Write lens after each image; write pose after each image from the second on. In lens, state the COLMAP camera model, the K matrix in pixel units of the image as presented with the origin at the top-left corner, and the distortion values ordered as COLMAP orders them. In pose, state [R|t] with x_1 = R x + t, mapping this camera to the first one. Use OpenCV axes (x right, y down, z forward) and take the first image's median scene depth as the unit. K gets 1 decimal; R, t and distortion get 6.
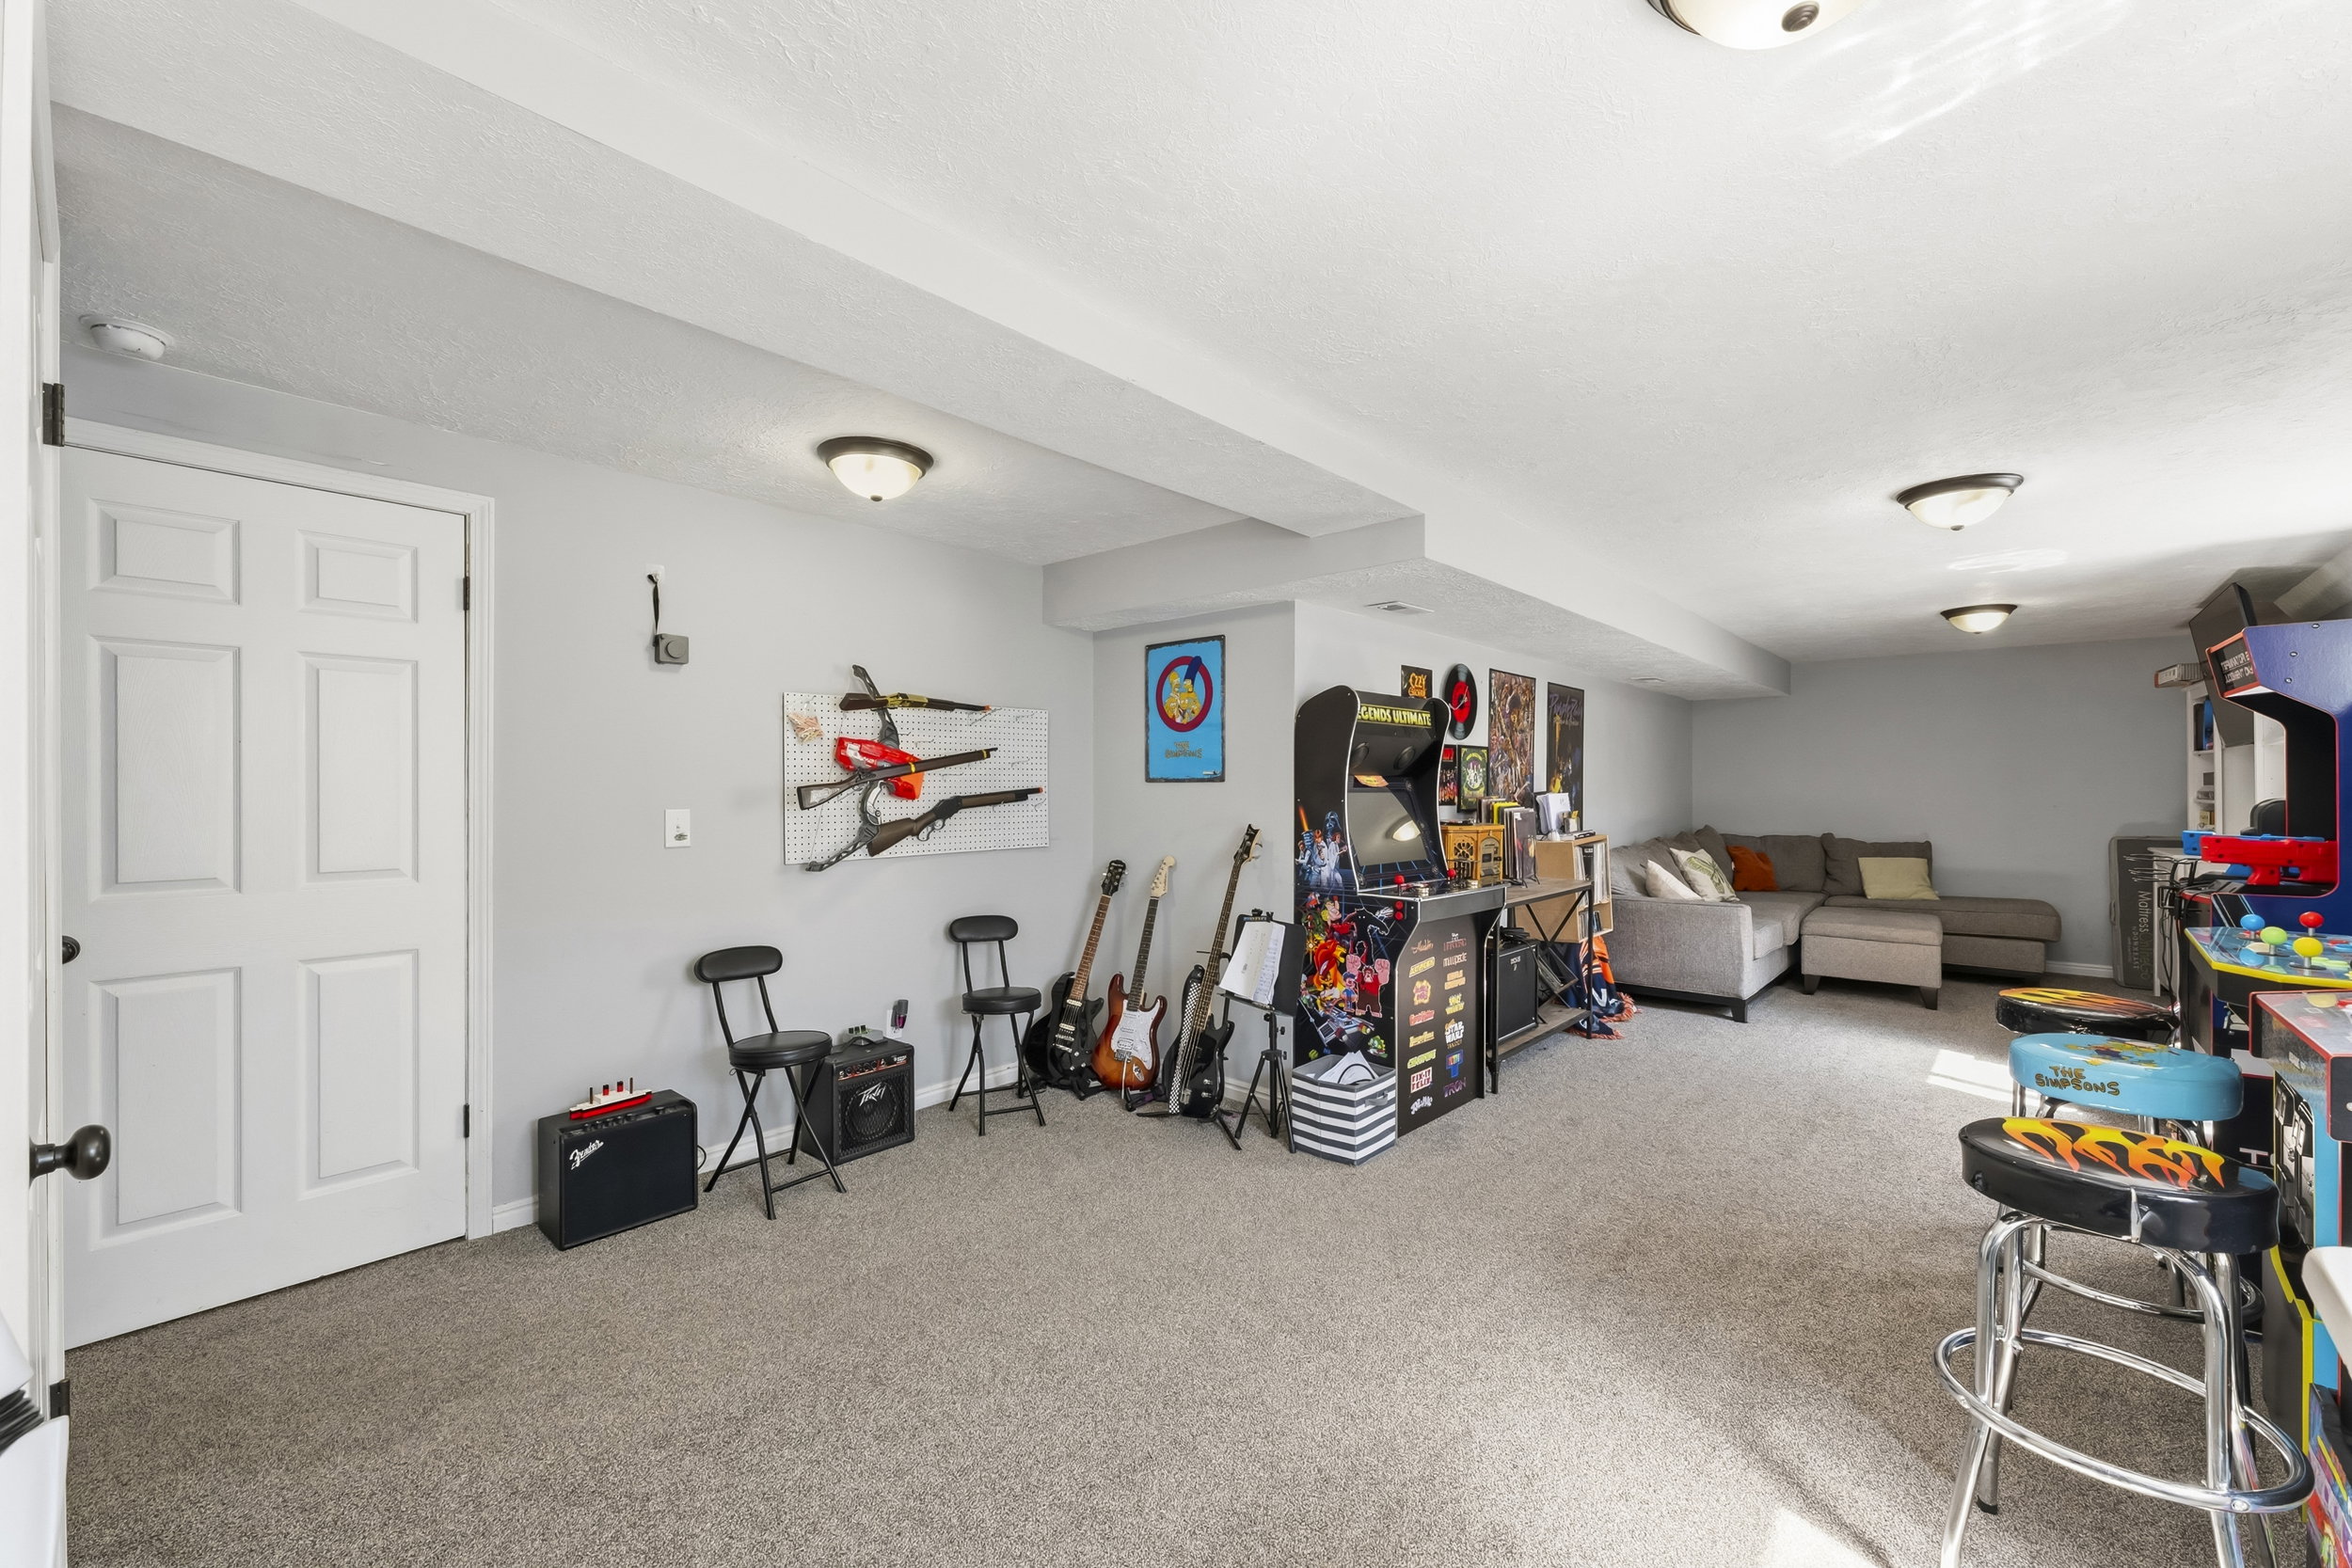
lens RADIAL K [[964.4, 0, 1168.2], [0, 964.4, 788.9], [0, 0, 1]] dist [0.000846, -0.000234]
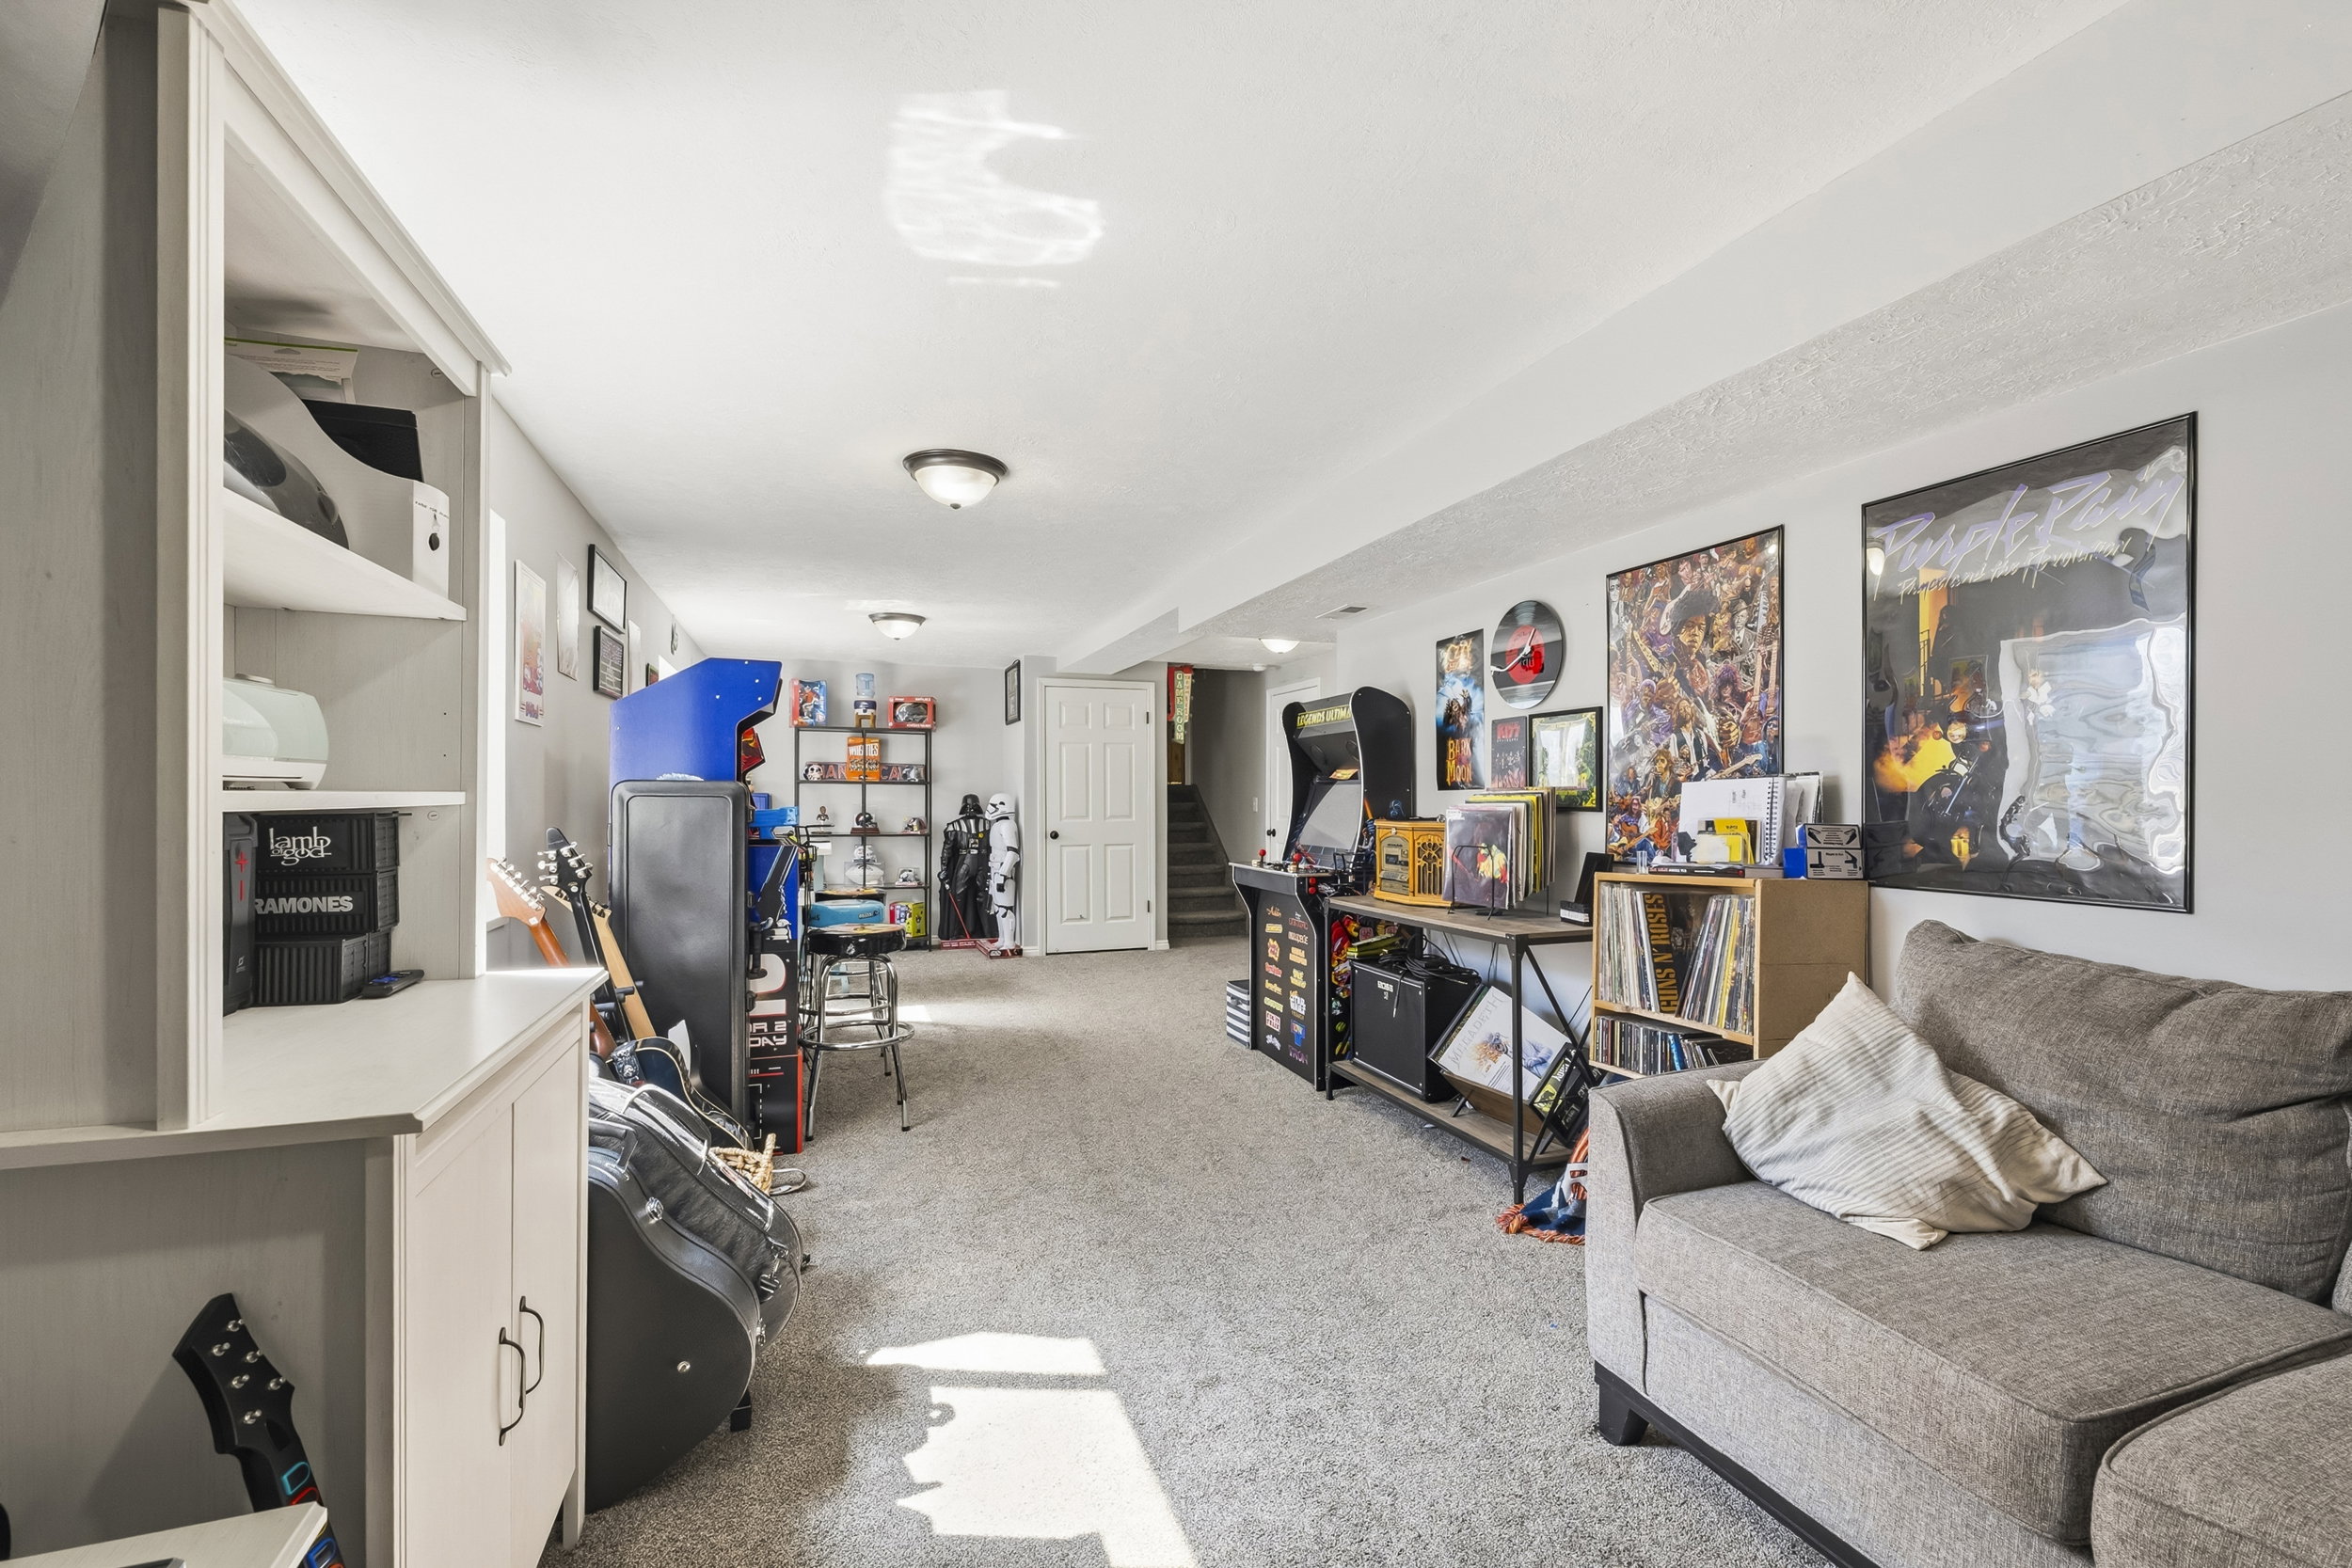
lens RADIAL K [[964.4, 0, 1167.1], [0, 964.4, 795.0], [0, 0, 1]] dist [0.000846, -0.000234]
pose [[-0.482506, -0.006004, -0.875872, 0.784596], [-0.003343, 0.999982, -0.005014, 0.012095], [0.875886, 0.000509, -0.482517, 0.825081]]
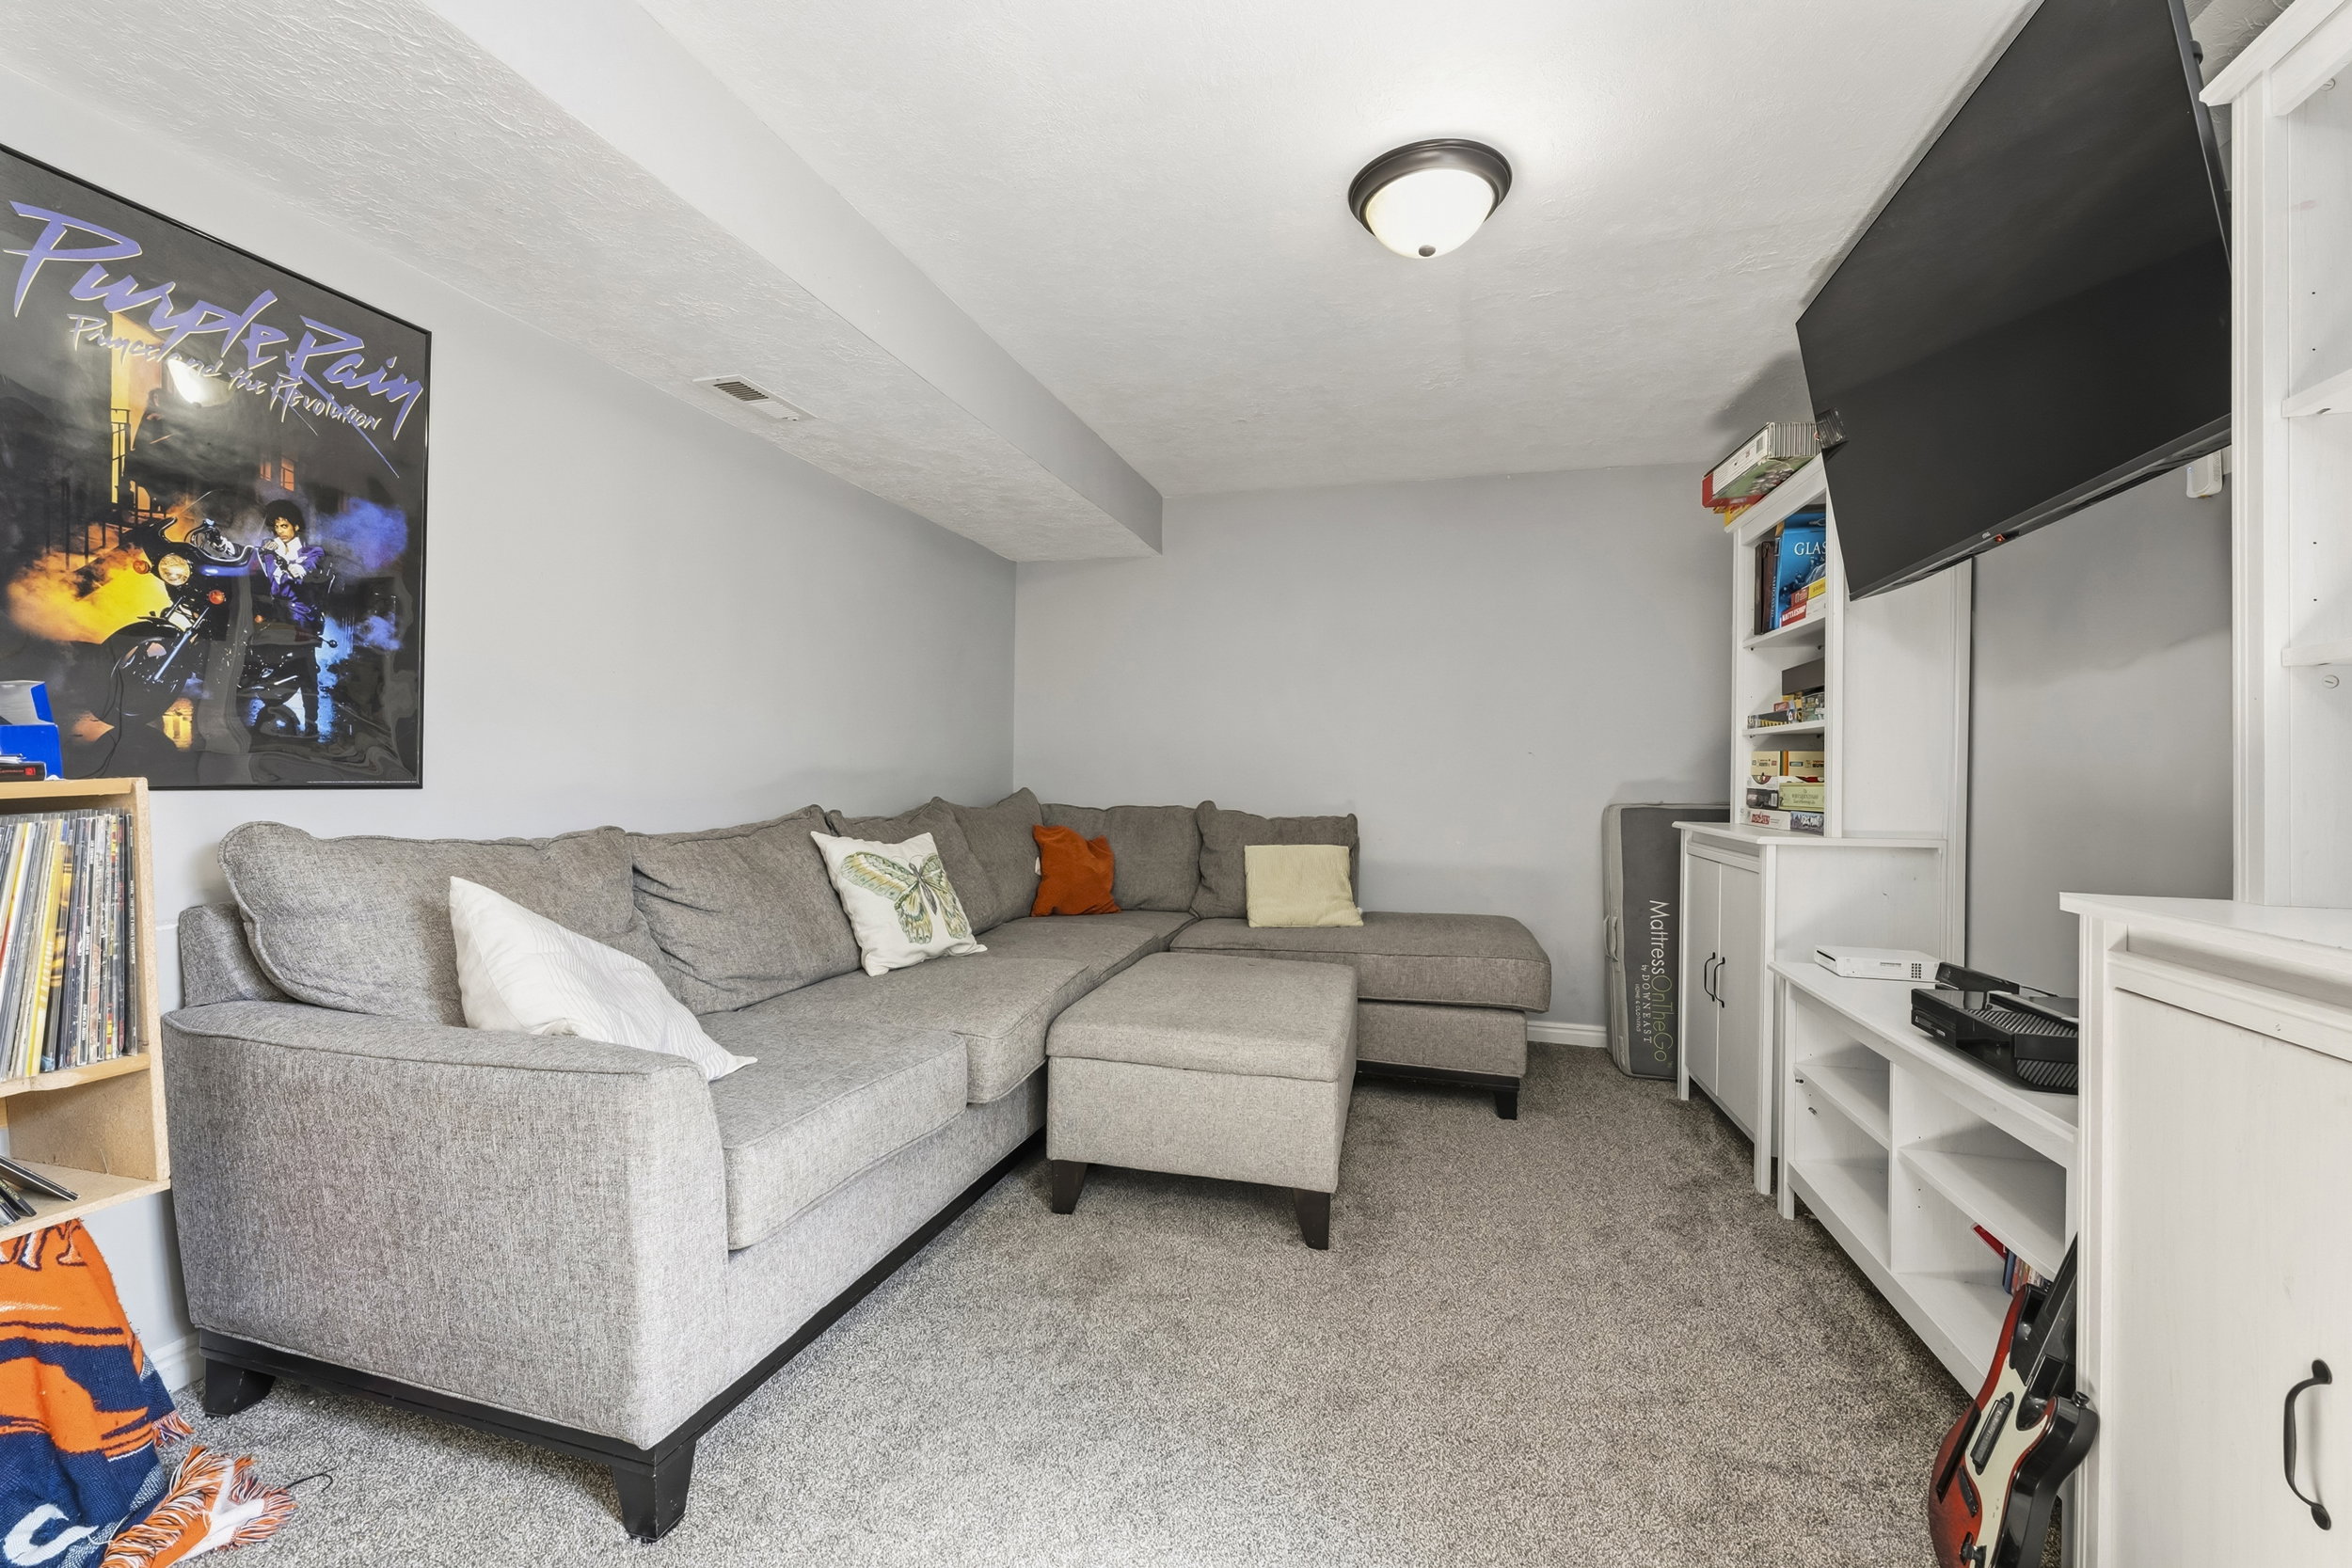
lens RADIAL K [[964.4, 0, 1178.5], [0, 964.4, 773.2], [0, 0, 1]] dist [0.000846, -0.000234]
pose [[0.904923, 0.013692, 0.425355, 0.492636], [-0.013427, 0.999903, -0.003620, 0.036370], [-0.425363, -0.002436, 0.905020, 0.578608]]
